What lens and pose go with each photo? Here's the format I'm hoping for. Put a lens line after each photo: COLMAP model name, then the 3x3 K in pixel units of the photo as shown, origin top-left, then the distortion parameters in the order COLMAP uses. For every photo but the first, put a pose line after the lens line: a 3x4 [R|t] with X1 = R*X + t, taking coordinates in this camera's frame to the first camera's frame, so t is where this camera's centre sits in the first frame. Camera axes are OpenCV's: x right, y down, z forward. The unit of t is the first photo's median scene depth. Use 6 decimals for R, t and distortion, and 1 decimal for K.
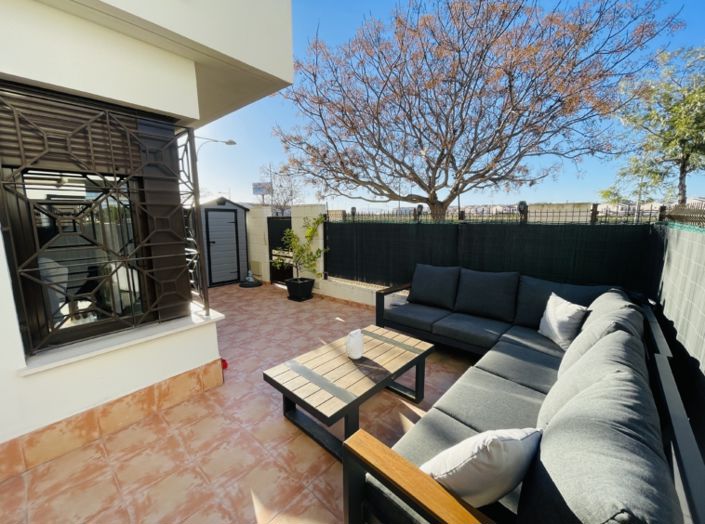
lens RADIAL K [[284.5, 0, 353.2], [0, 284.5, 262.6], [0, 0, 1]] dist [-0.001810, -0.000695]
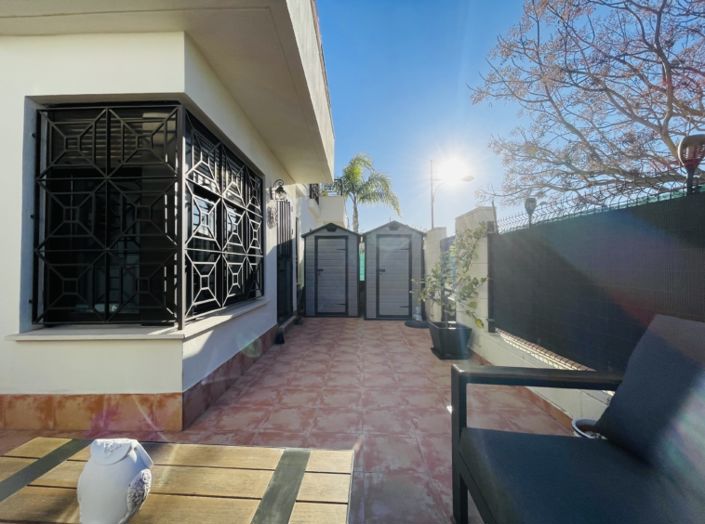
lens RADIAL K [[284.5, 0, 351.6], [0, 284.5, 263.0], [0, 0, 1]] dist [-0.001810, -0.000695]
pose [[0.628551, -0.004310, -0.777756, 0.185926], [-0.121734, 0.987115, -0.103851, 0.014443], [0.768183, 0.159955, 0.619927, 0.413168]]
